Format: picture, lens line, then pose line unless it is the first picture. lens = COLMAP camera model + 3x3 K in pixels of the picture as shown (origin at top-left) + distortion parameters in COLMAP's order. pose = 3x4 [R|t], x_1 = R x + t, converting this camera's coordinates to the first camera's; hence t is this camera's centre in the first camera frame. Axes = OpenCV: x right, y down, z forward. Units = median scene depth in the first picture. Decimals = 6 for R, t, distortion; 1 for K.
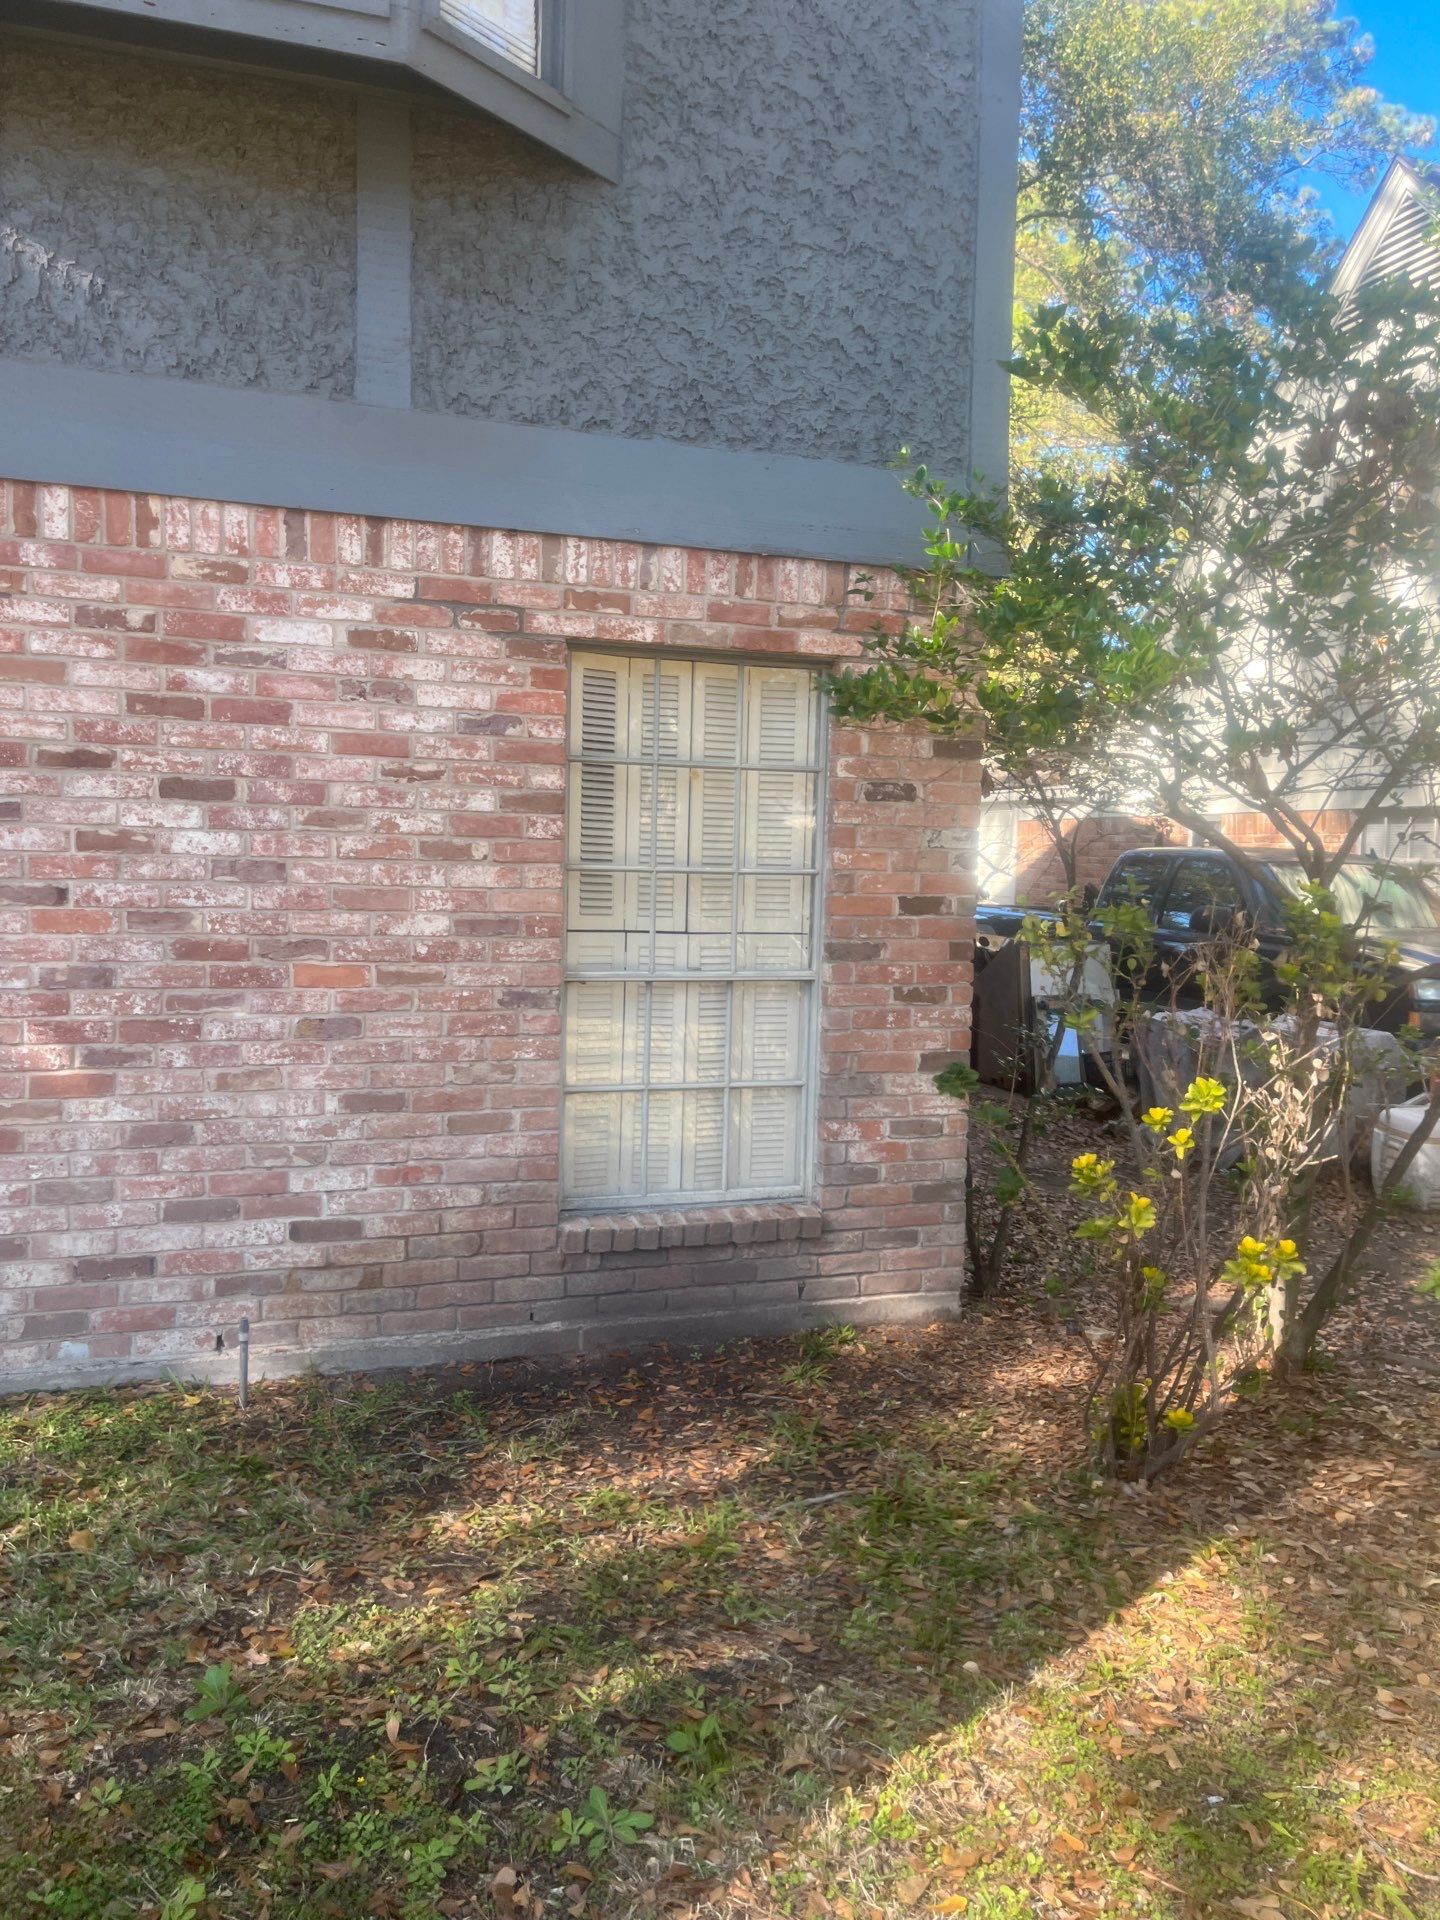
lens RADIAL K [[1422.3, 0, 724.2], [0, 1422.3, 955.2], [0, 0, 1]] dist [0.062494, -0.071164]
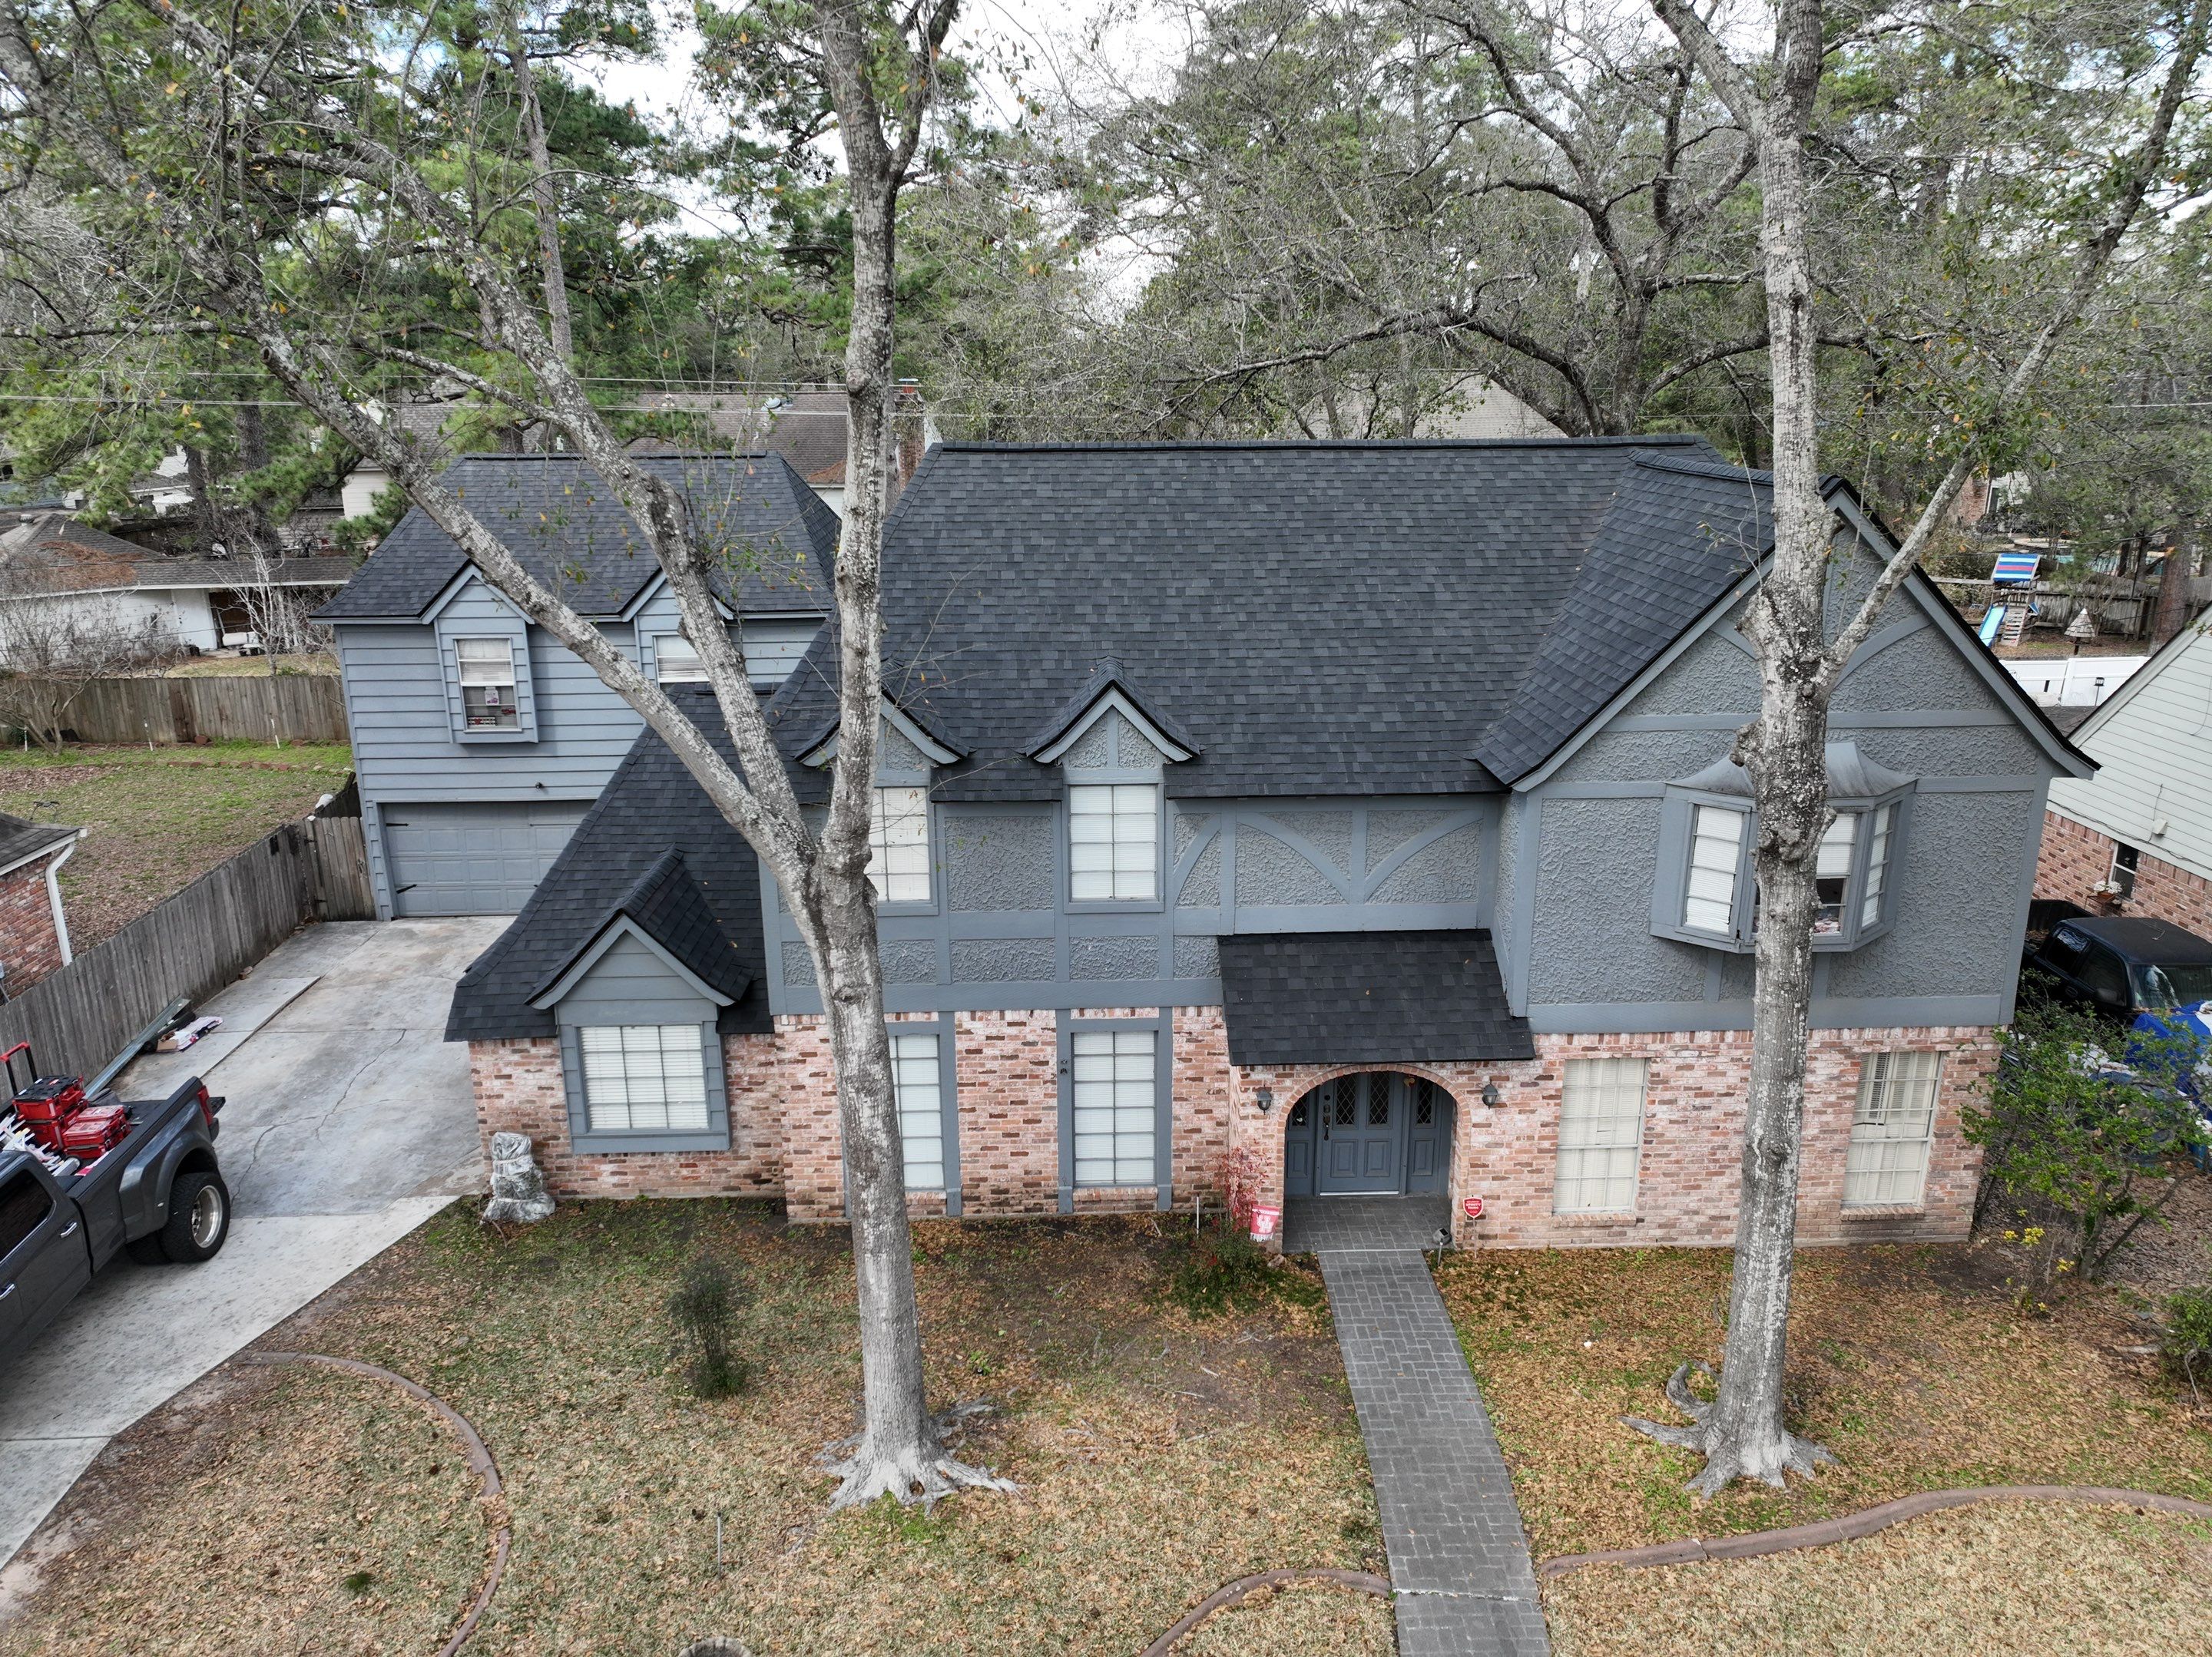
lens RADIAL K [[1558.7, 0, 1102.6], [0, 1558.7, 831.6], [0, 0, 1]] dist [-0.000635, 0.013878]
pose [[0.957199, 0.050022, -0.285075, -0.817994], [0.011499, 0.977602, 0.210149, -1.555045], [0.289202, -0.204433, 0.935184, -2.895889]]
